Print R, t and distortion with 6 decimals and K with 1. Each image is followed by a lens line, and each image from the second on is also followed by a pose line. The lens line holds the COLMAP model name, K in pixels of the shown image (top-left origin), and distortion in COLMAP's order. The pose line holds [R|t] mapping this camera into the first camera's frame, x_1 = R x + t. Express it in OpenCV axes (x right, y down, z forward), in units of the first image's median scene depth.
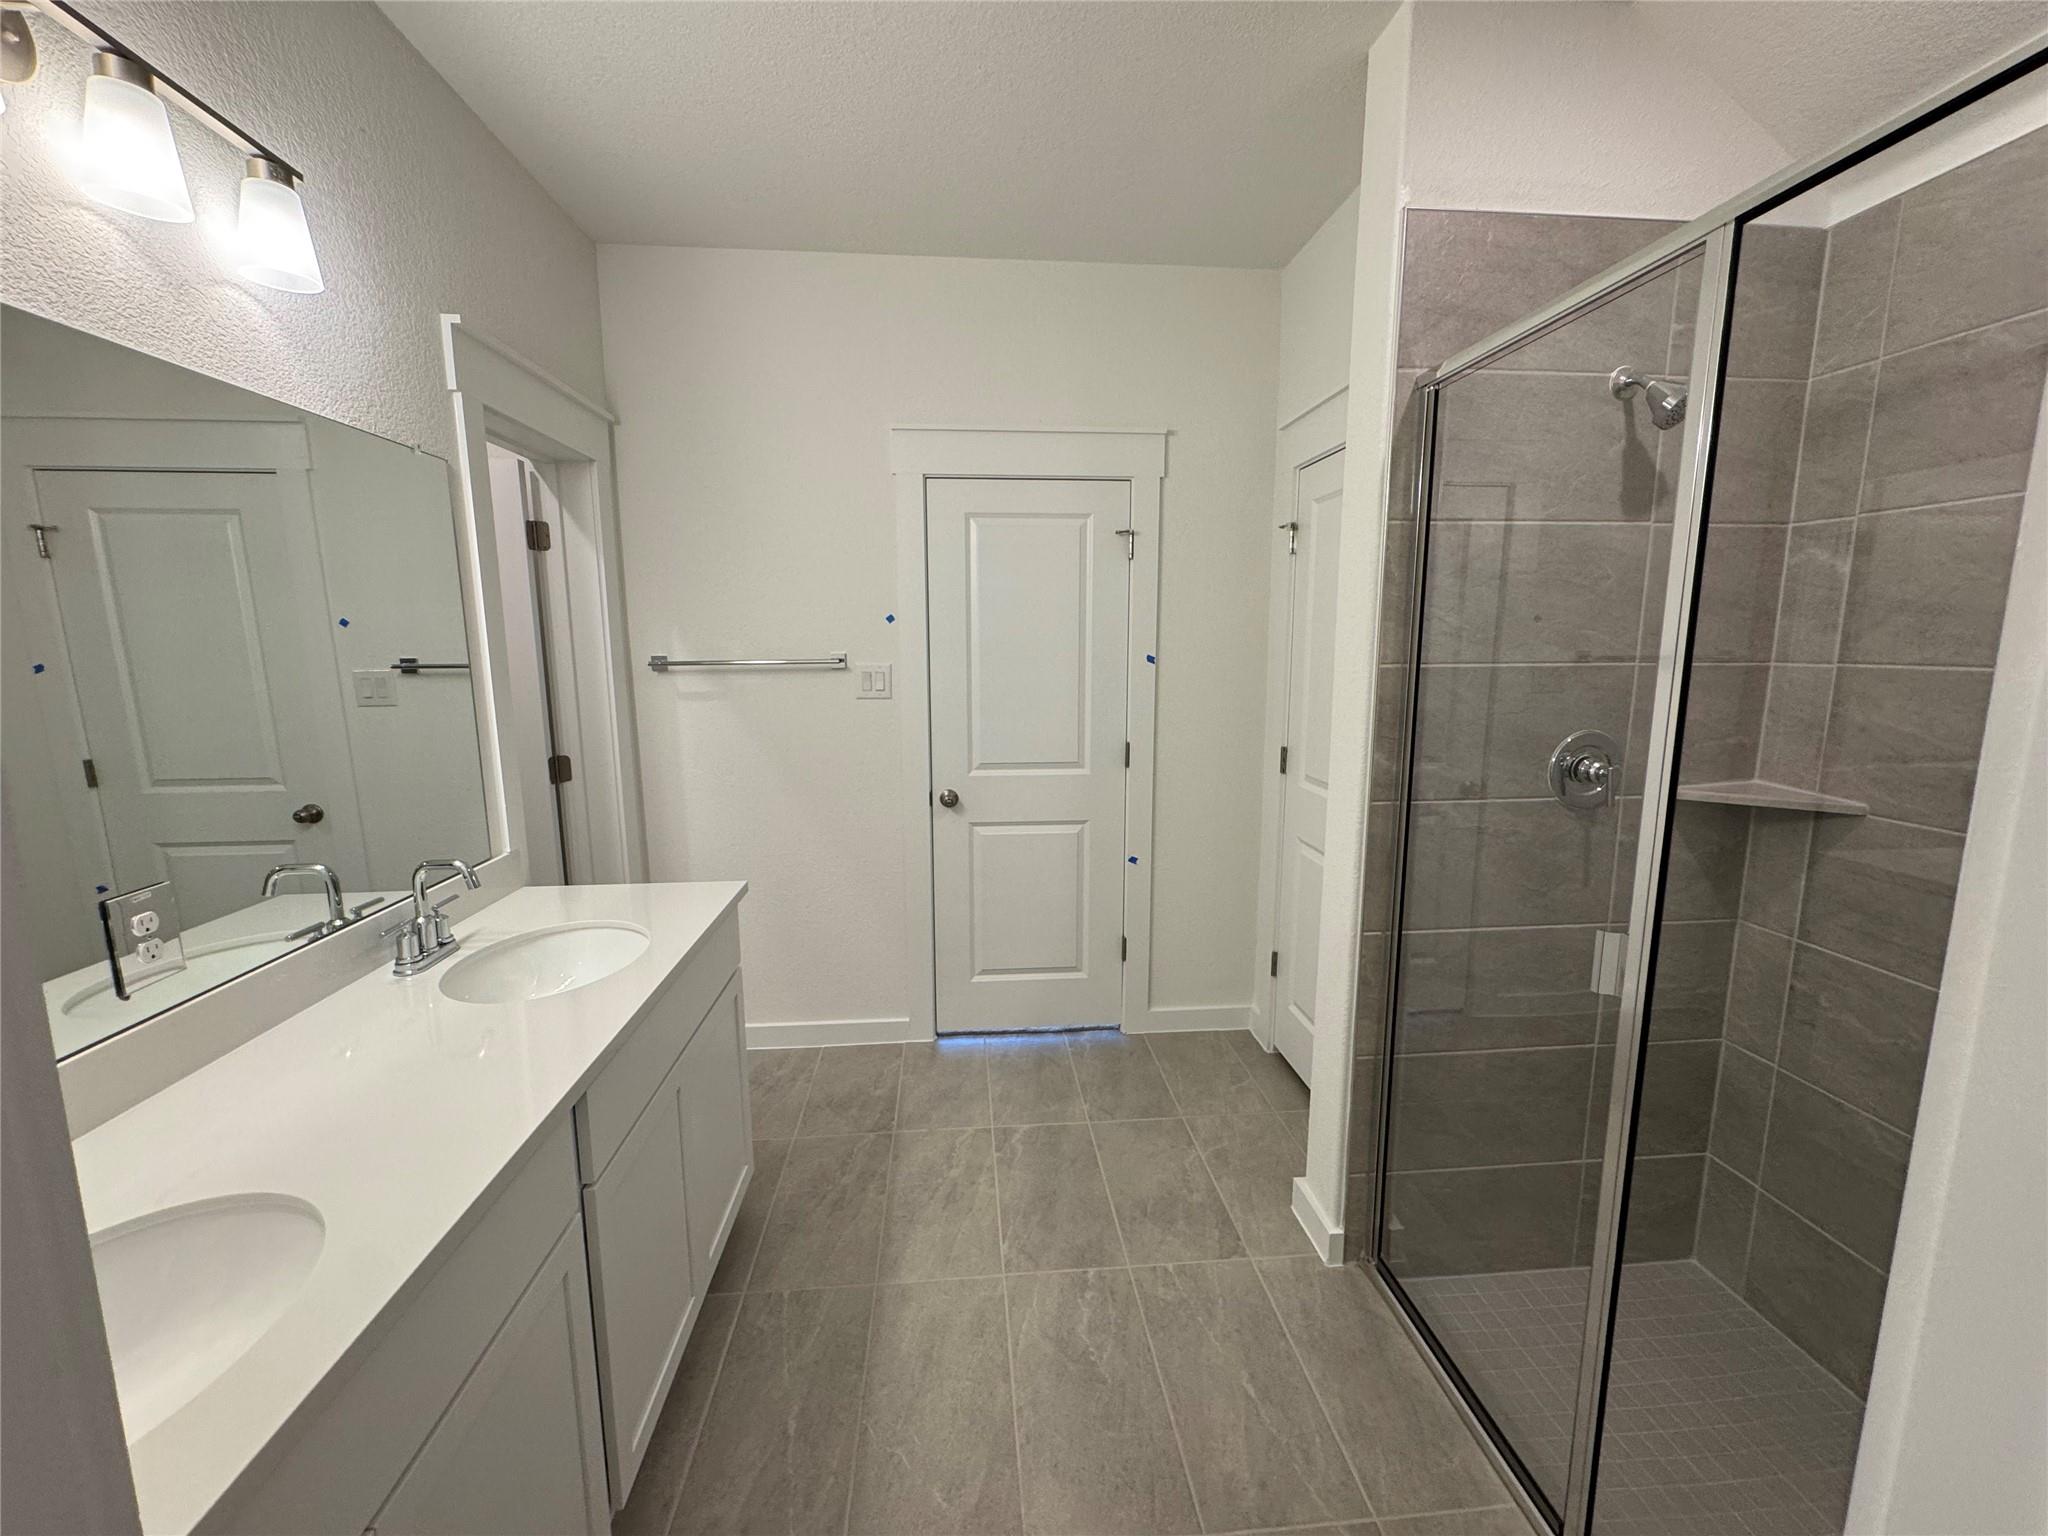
lens RADIAL K [[821.1, 0, 1023.5], [0, 821.1, 752.0], [0, 0, 1]] dist [-0.000369, -0.000461]
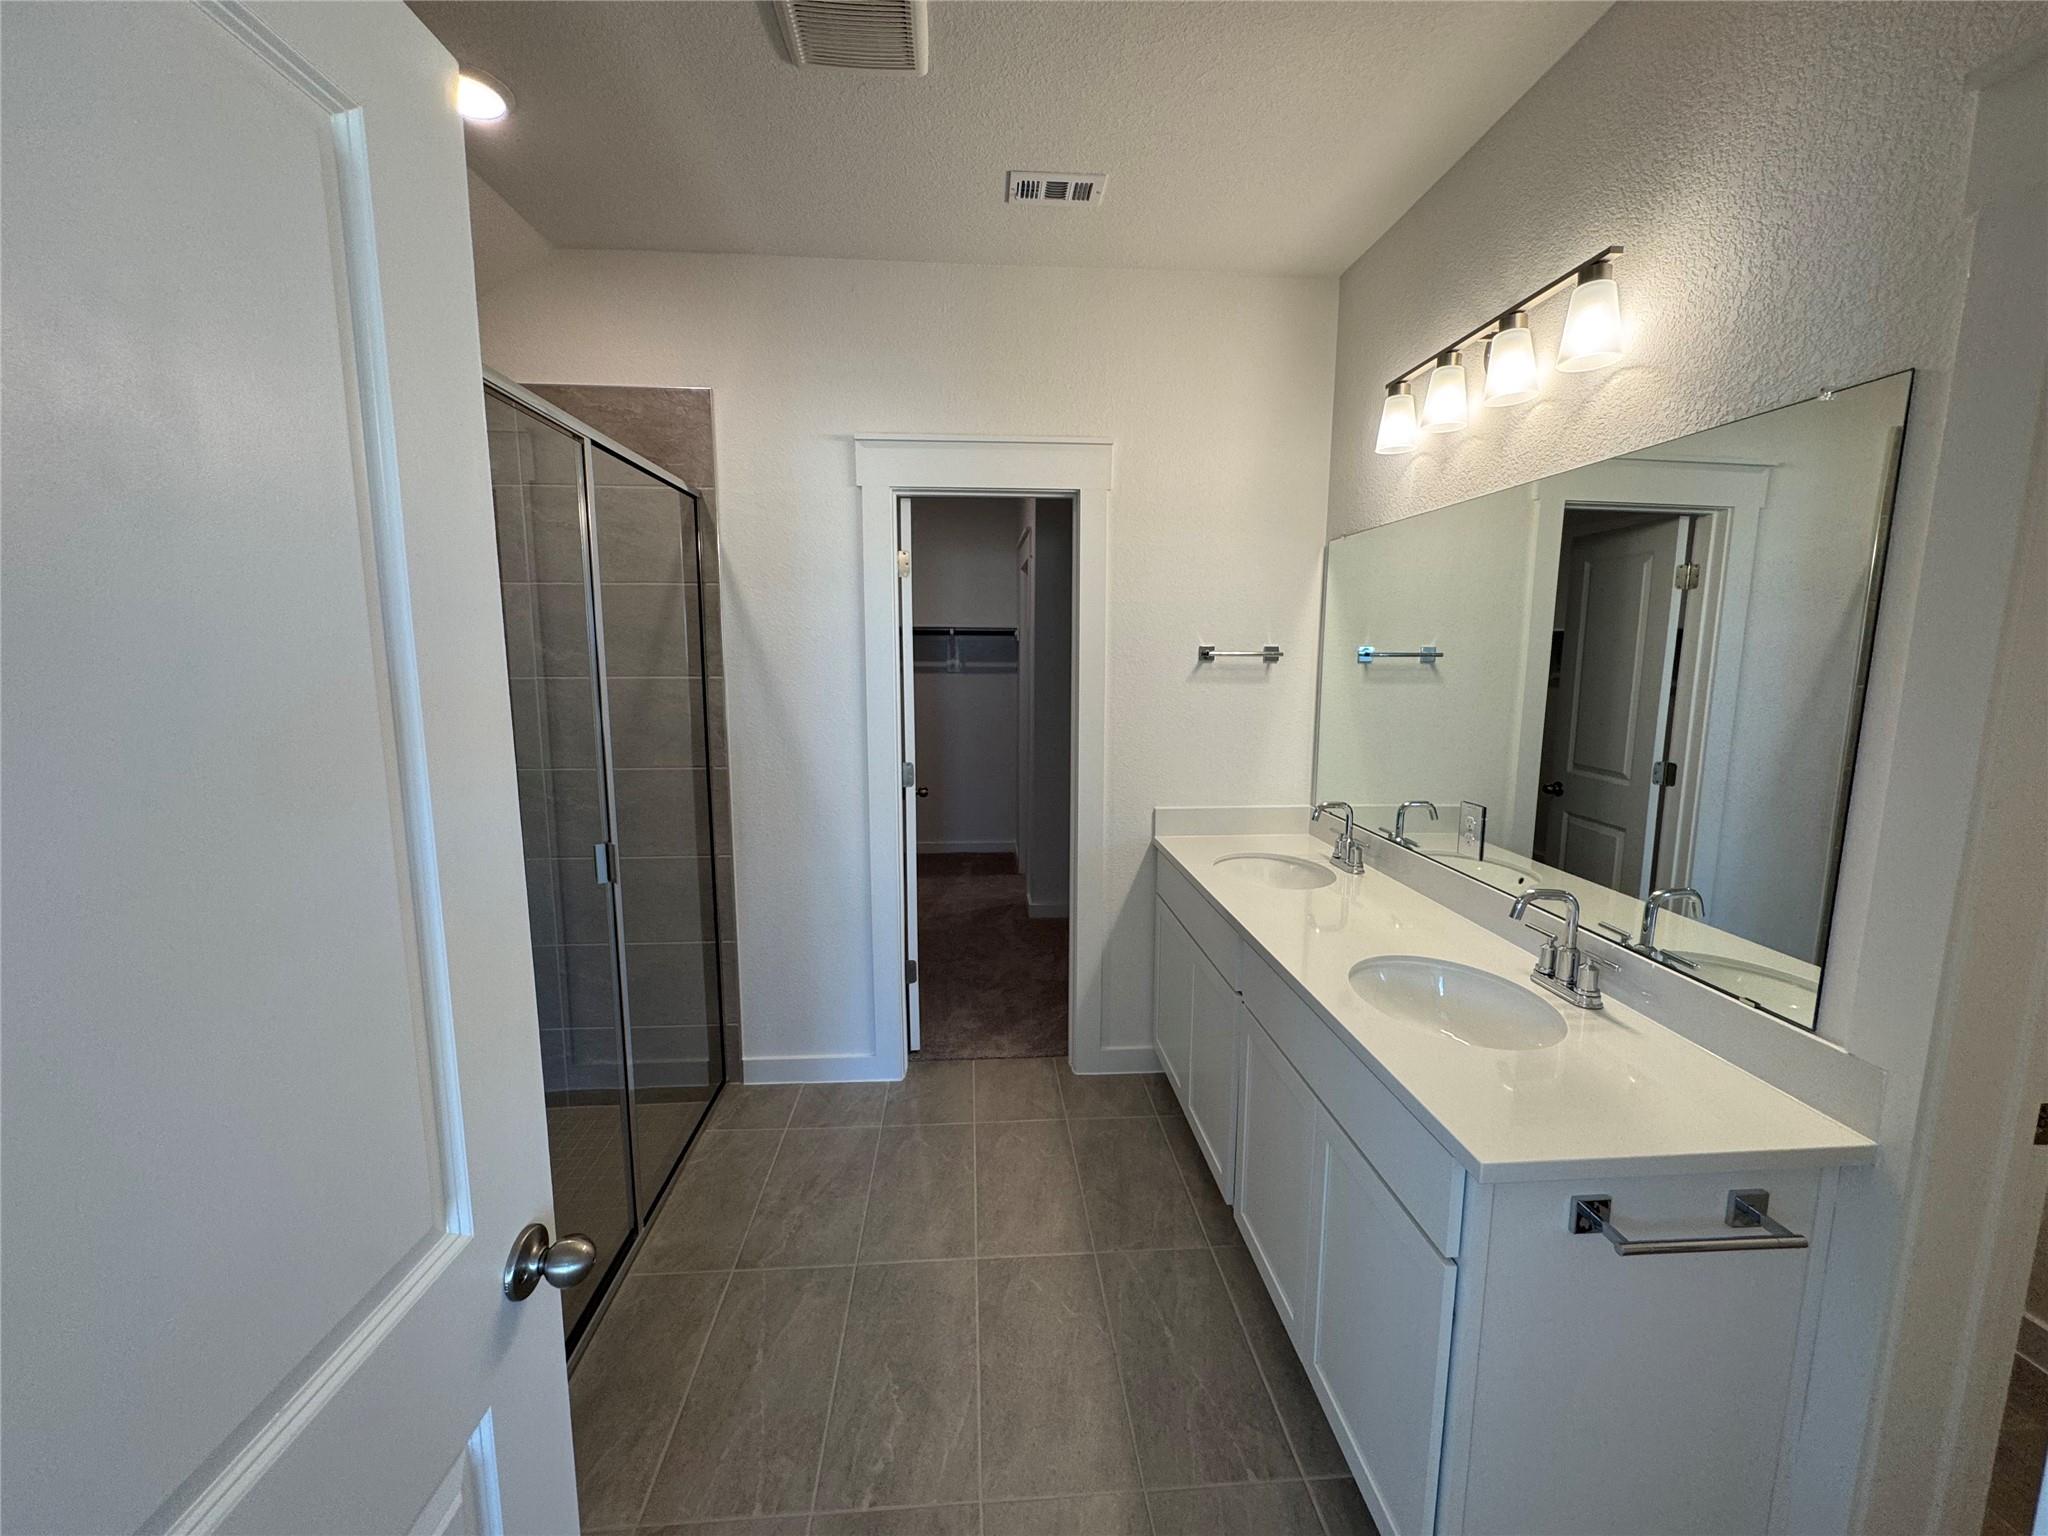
lens RADIAL K [[821.1, 0, 1021.4], [0, 821.1, 761.3], [0, 0, 1]] dist [-0.000369, -0.000461]
pose [[-0.999867, -0.002740, 0.016066, -0.079355], [0.002283, 0.952500, 0.304530, -0.277775], [-0.016137, 0.304527, -0.952367, 1.678246]]
